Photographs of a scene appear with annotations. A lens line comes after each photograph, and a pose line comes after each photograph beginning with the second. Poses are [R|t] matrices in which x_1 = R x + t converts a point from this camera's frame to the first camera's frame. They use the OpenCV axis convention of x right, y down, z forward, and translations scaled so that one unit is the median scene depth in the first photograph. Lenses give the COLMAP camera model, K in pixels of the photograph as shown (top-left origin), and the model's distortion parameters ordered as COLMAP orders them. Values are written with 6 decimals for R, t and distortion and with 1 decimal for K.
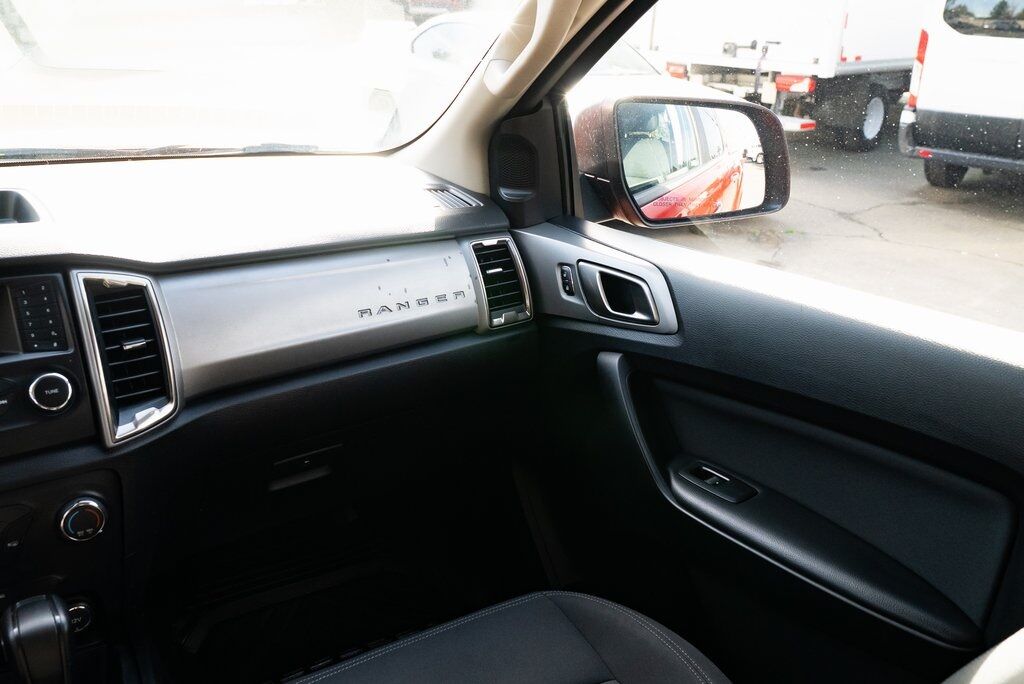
lens RADIAL K [[934.9, 0, 513.6], [0, 934.9, 337.3], [0, 0, 1]] dist [0.000059, 0.000000]
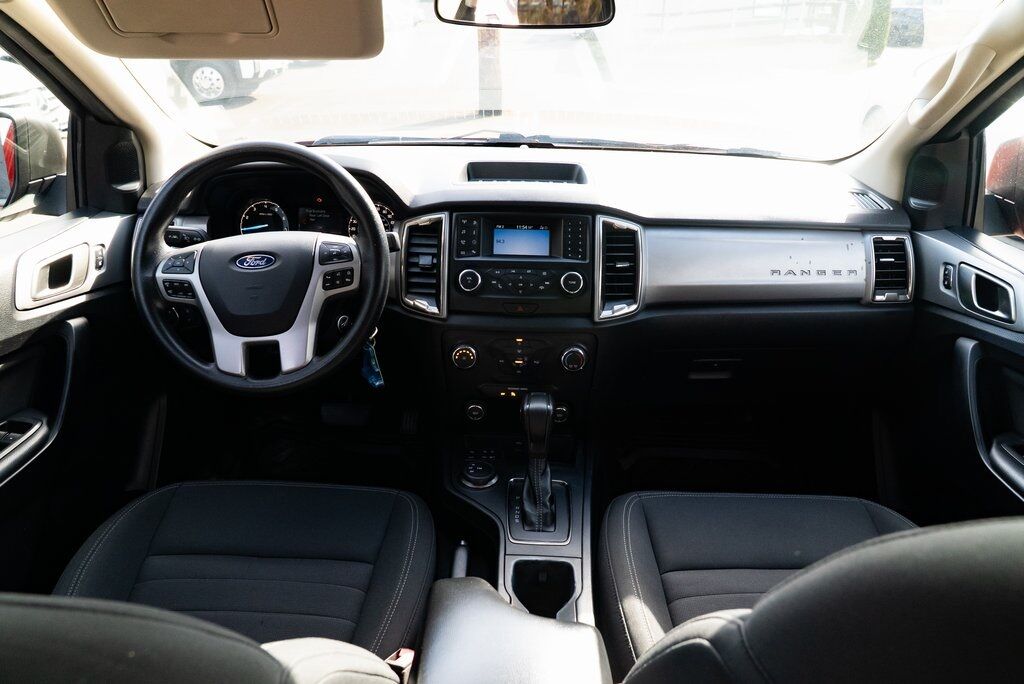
lens RADIAL K [[698.9, 0, 513.1], [0, 698.9, 338.7], [0, 0, 1]] dist [-0.031480, 0.015234]
pose [[0.818999, 0.223113, -0.528640, 0.095820], [-0.185382, 0.974785, 0.124206, 0.014552], [0.543023, -0.003725, 0.839710, -0.113887]]
